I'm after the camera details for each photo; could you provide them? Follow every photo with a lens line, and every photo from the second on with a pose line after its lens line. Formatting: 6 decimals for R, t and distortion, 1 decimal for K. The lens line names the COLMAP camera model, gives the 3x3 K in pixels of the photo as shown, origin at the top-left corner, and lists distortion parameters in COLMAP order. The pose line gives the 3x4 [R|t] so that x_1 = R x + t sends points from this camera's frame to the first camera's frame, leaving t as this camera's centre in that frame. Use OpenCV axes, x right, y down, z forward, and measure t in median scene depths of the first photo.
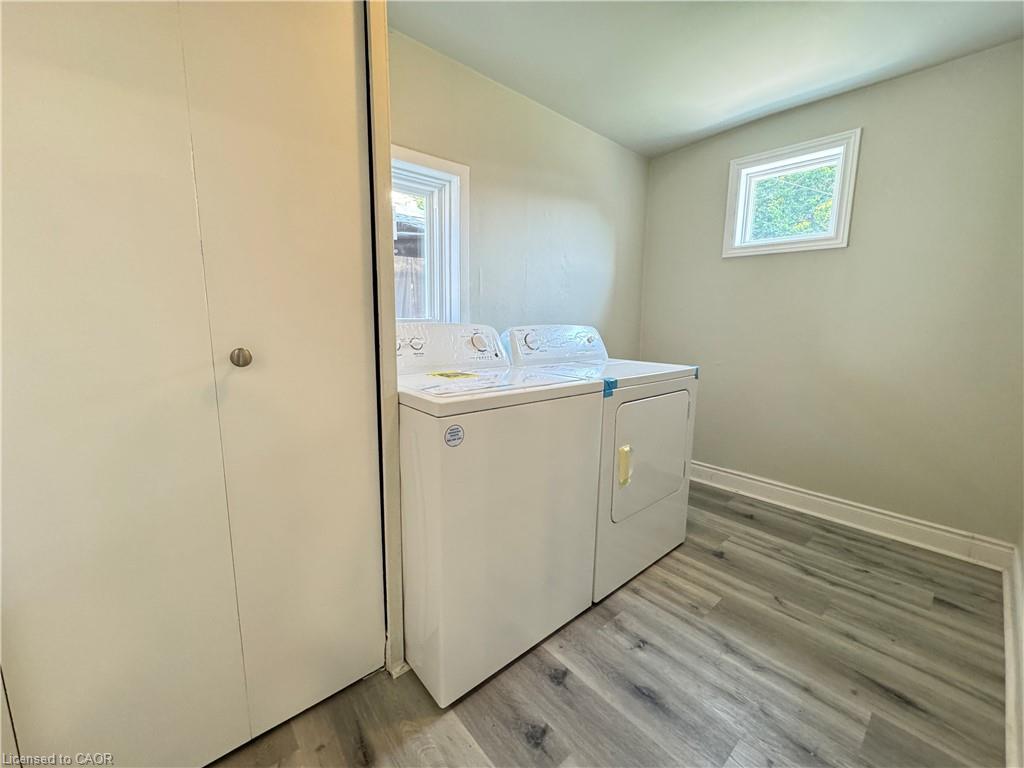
lens RADIAL K [[407.7, 0, 509.5], [0, 407.7, 383.8], [0, 0, 1]] dist [-0.003045, 0.000754]
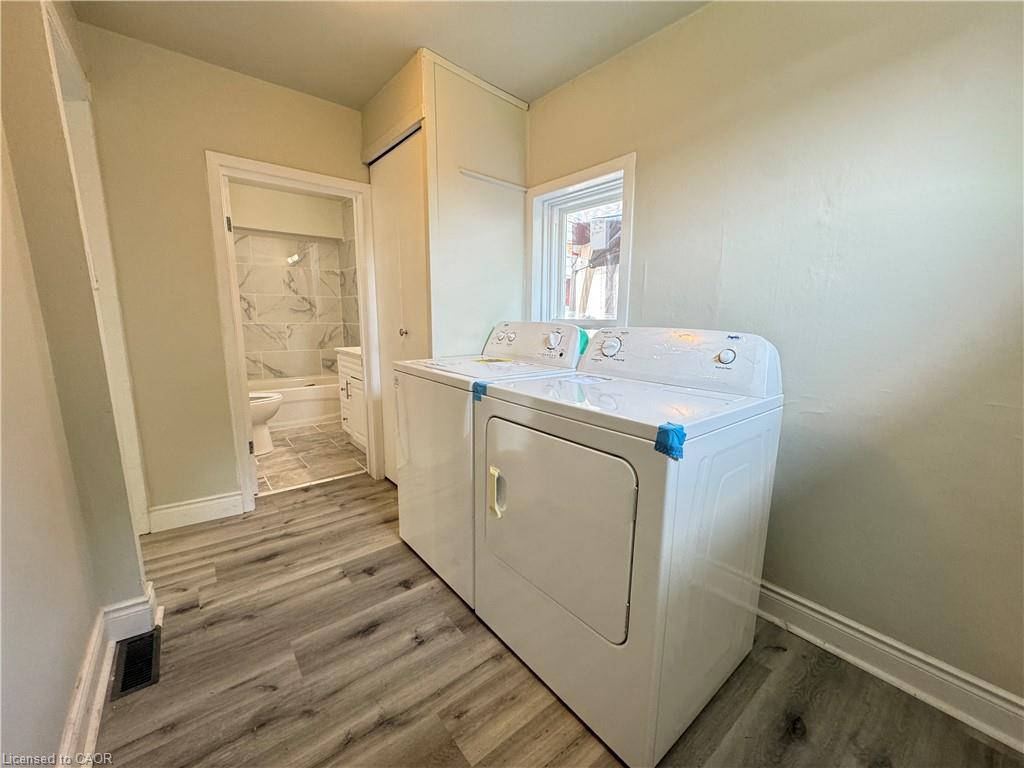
lens RADIAL K [[407.7, 0, 514.1], [0, 407.7, 383.2], [0, 0, 1]] dist [-0.003045, 0.000754]
pose [[-0.022150, 0.155530, -0.987583, 1.164026], [-0.168131, 0.973177, 0.157032, -0.169465], [0.985516, 0.169521, 0.004593, 1.074218]]
